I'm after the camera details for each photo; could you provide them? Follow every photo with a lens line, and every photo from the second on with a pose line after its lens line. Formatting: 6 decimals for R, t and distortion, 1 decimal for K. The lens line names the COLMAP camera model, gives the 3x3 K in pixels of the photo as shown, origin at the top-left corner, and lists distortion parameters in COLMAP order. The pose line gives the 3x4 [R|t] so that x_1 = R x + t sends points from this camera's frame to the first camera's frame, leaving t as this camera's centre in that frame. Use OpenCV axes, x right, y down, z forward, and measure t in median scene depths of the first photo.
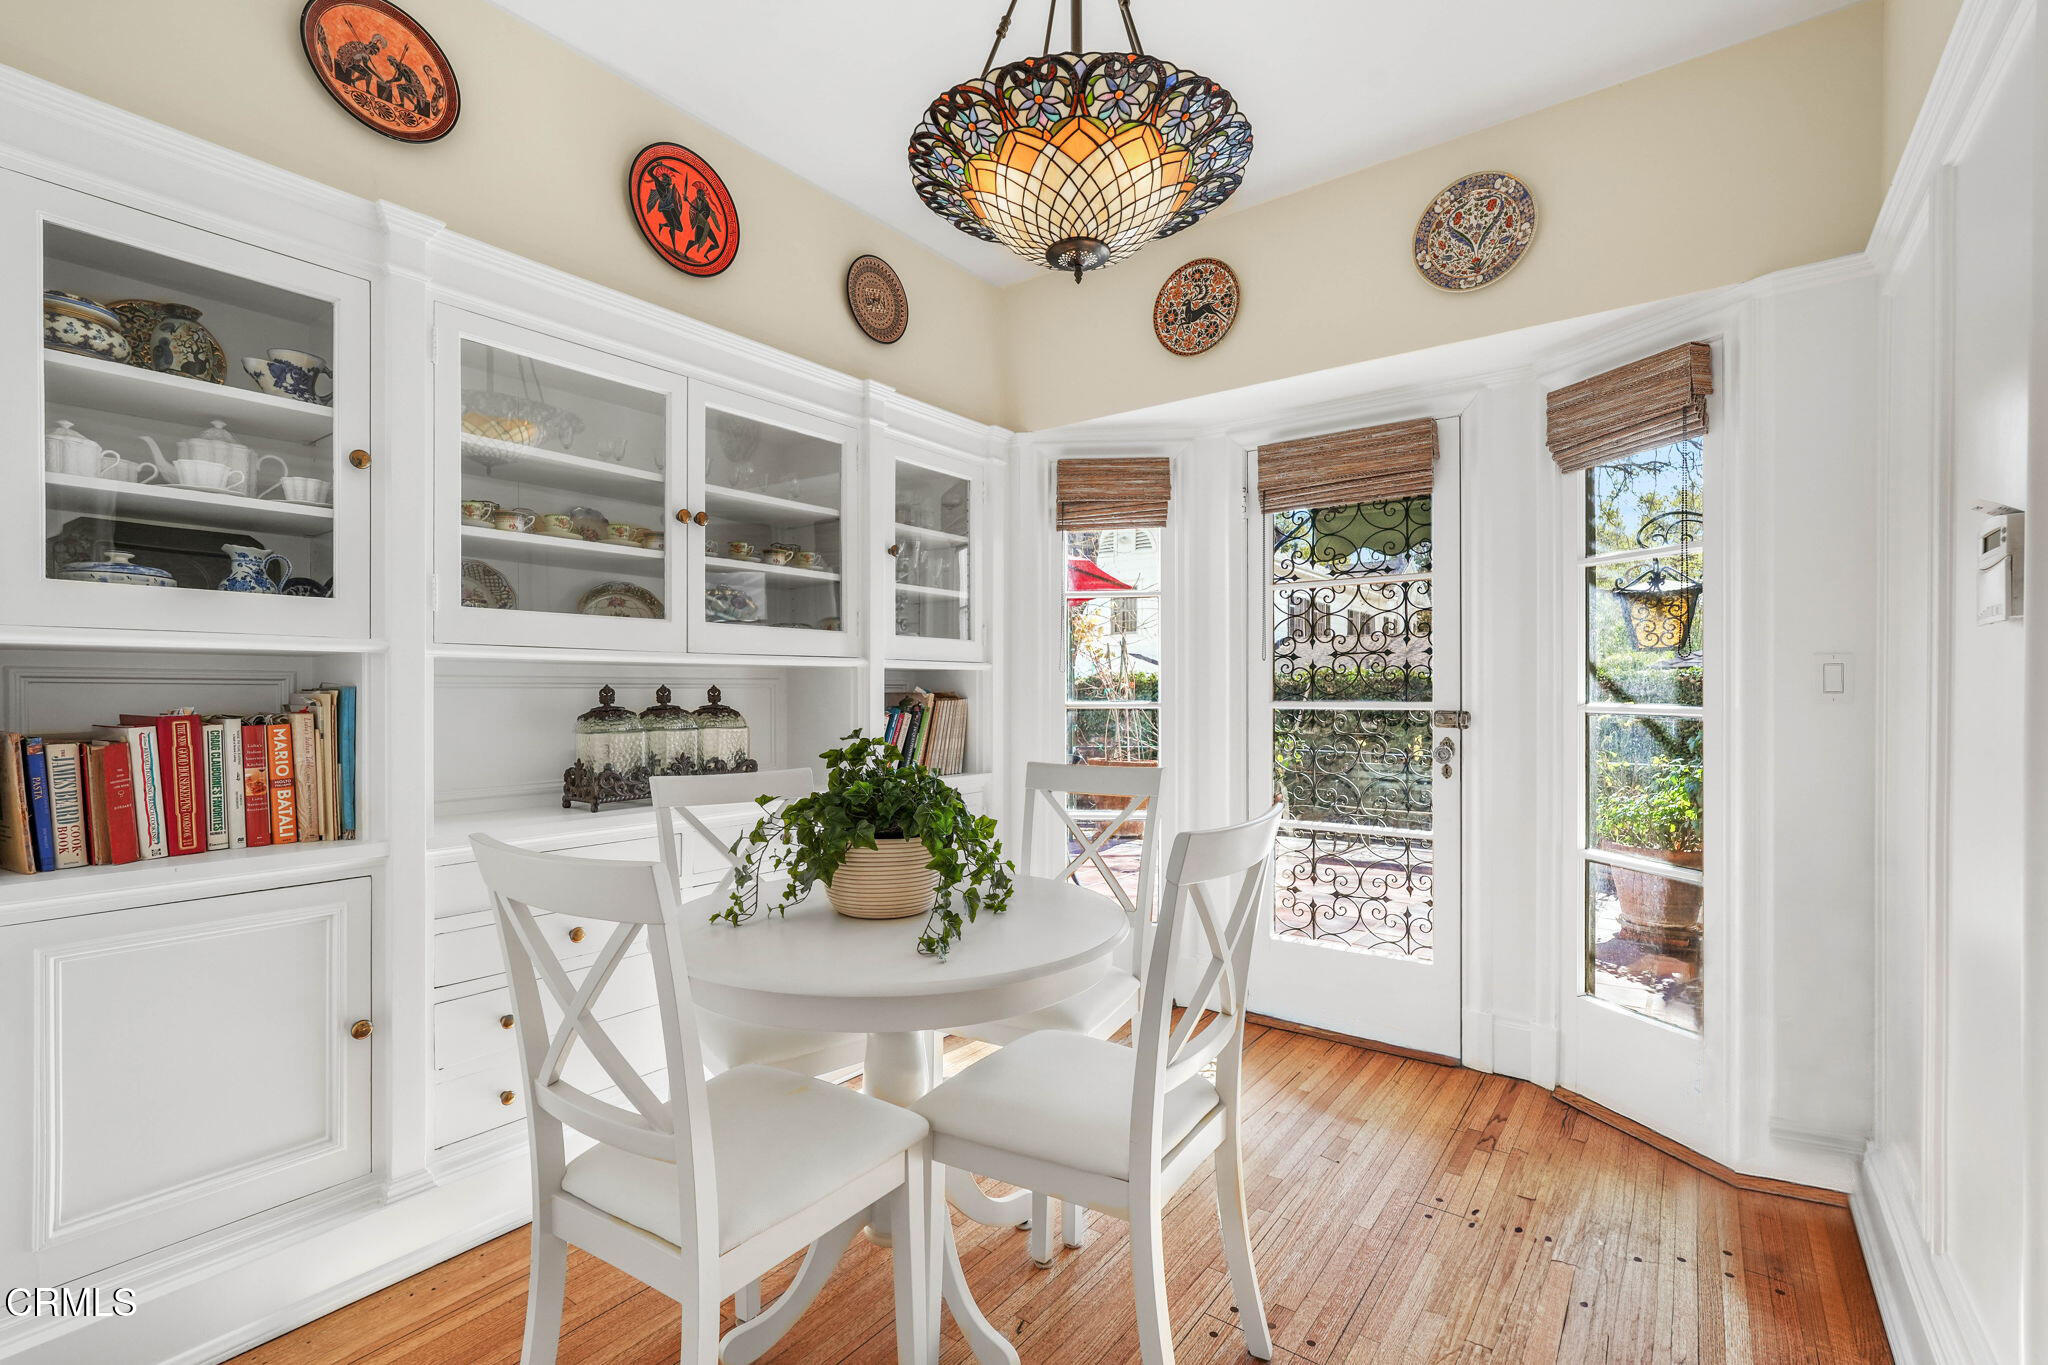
lens RADIAL K [[901.8, 0, 1016.5], [0, 901.8, 691.4], [0, 0, 1]] dist [-0.015647, 0.010415]
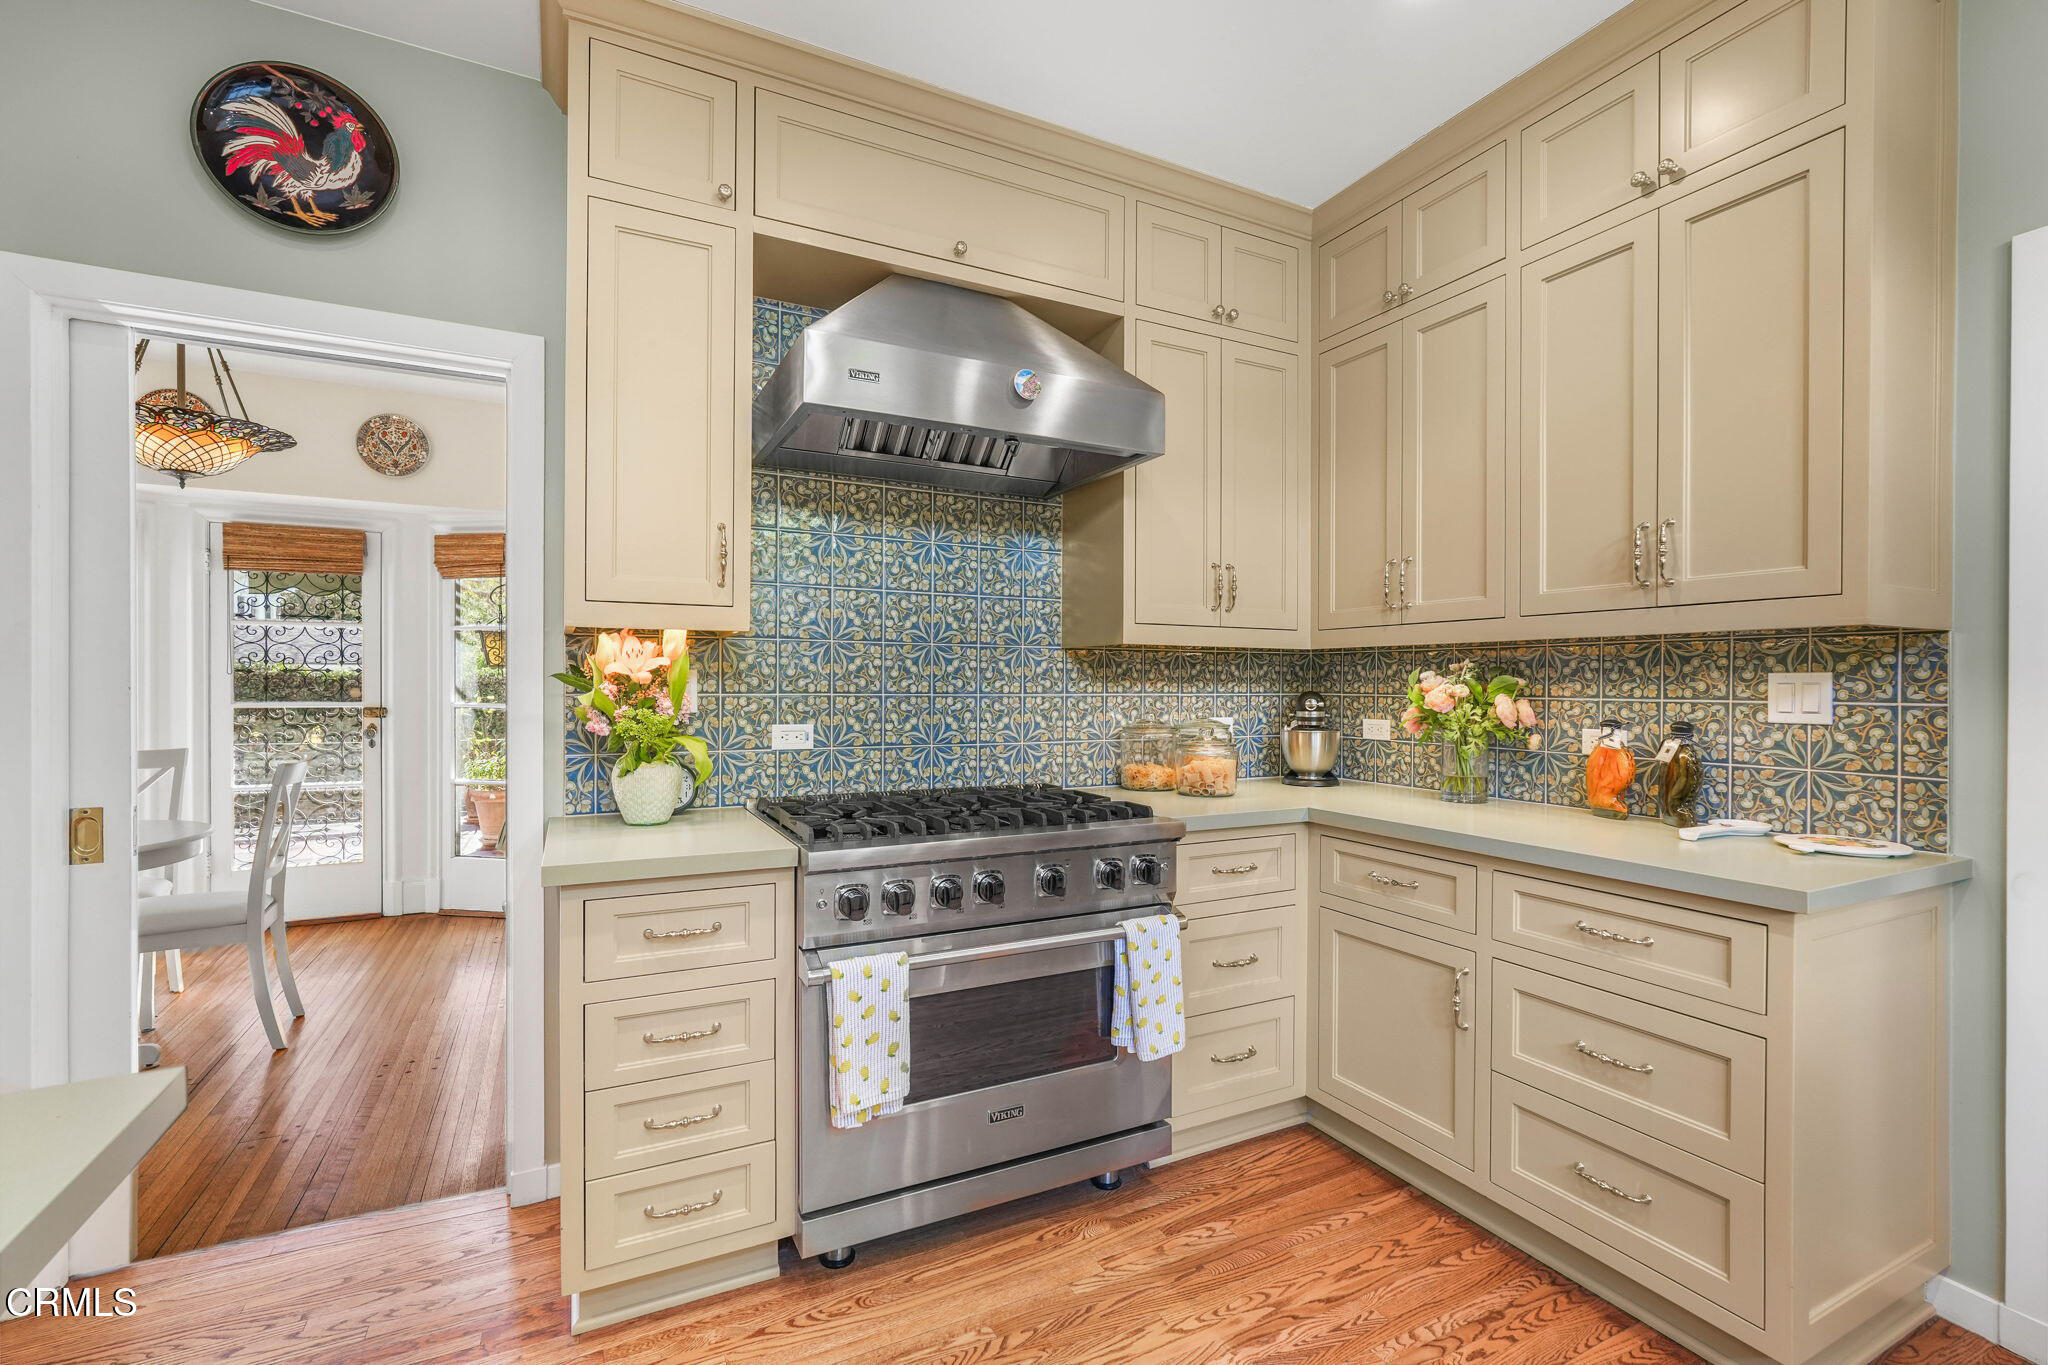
lens RADIAL K [[901.8, 0, 1016.5], [0, 901.8, 691.4], [0, 0, 1]] dist [-0.015647, 0.010415]
pose [[0.442030, -0.006095, 0.896979, -0.498435], [-0.006074, 0.999934, 0.009788, -0.032361], [-0.896979, -0.009775, 0.441964, -0.828736]]
